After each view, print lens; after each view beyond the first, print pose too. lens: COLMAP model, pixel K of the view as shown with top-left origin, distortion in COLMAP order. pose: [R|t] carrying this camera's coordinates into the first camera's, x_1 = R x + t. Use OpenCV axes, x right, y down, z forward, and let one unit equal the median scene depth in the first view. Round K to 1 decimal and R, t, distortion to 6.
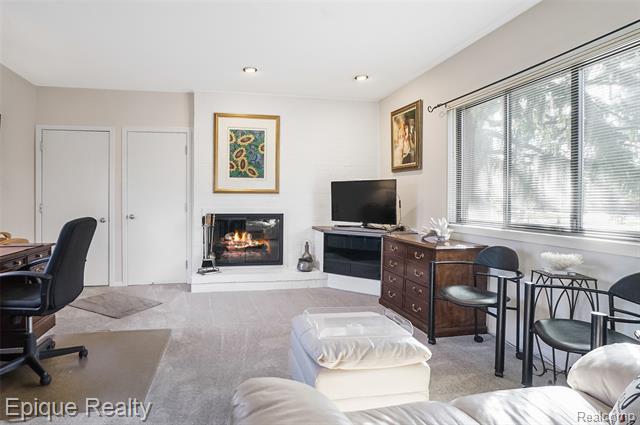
lens RADIAL K [[350.7, 0, 321.3], [0, 350.7, 198.9], [0, 0, 1]] dist [-0.003288, 0.001070]
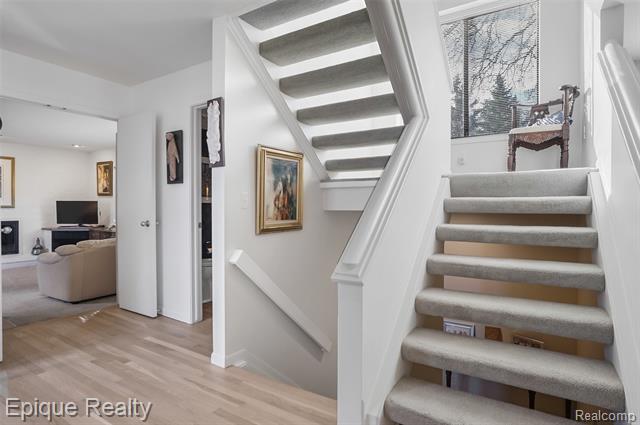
lens RADIAL K [[350.7, 0, 321.3], [0, 350.7, 198.9], [0, 0, 1]] dist [-0.003288, 0.001070]
pose [[0.785157, -0.009660, 0.619221, -0.015388], [0.004360, 0.999940, 0.010071, -0.072460], [-0.619281, -0.005208, 0.785152, -1.171805]]
